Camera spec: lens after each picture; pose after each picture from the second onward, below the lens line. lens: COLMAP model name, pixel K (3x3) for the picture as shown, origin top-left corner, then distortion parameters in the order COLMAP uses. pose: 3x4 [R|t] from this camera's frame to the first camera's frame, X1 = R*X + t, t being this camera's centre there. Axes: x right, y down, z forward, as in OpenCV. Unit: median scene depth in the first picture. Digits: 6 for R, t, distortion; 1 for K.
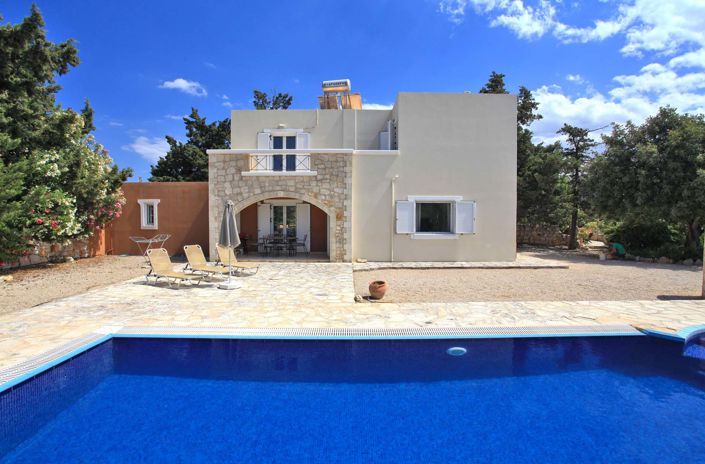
lens RADIAL K [[349.0, 0, 352.5], [0, 349.0, 232.0], [0, 0, 1]] dist [-0.034552, 0.000239]
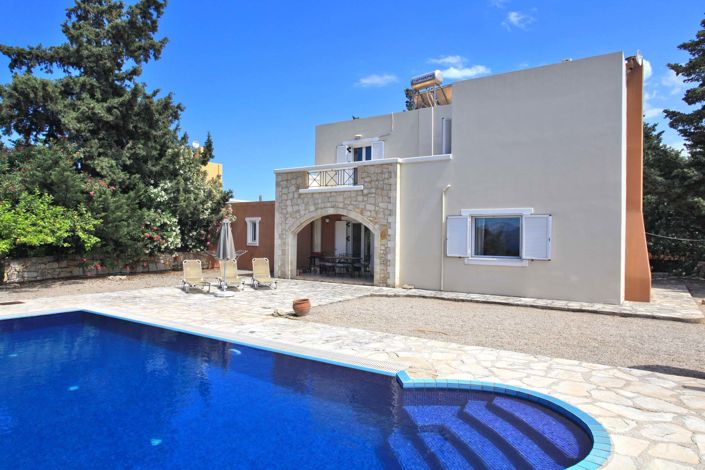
lens RADIAL K [[462.8, 0, 352.5], [0, 462.8, 235.0], [0, 0, 1]] dist [-0.042703, 0.039741]
pose [[0.825396, 0.006837, -0.564513, 0.555362], [-0.031956, 0.998889, -0.034626, -0.000737], [0.563649, 0.046619, 0.824697, -0.009047]]
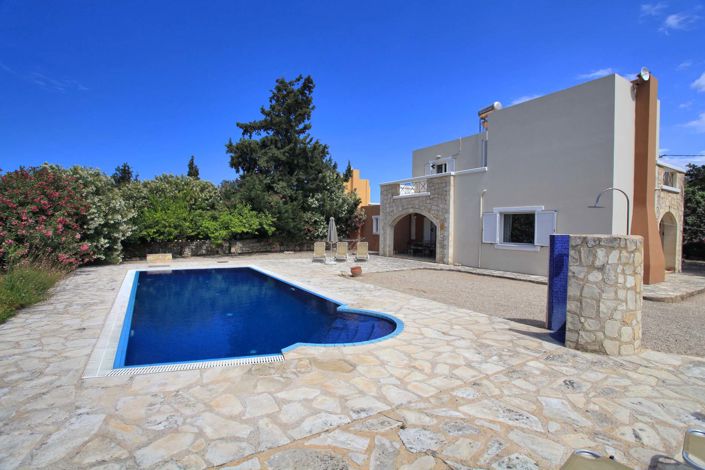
lens RADIAL K [[344.9, 0, 352.5], [0, 344.9, 235.0], [0, 0, 1]] dist [-0.070748, 0.024425]
pose [[0.520153, 0.023967, -0.853737, 0.836865], [-0.043962, 0.999032, 0.001261, -0.002975], [0.852941, 0.036876, 0.520703, 0.092288]]
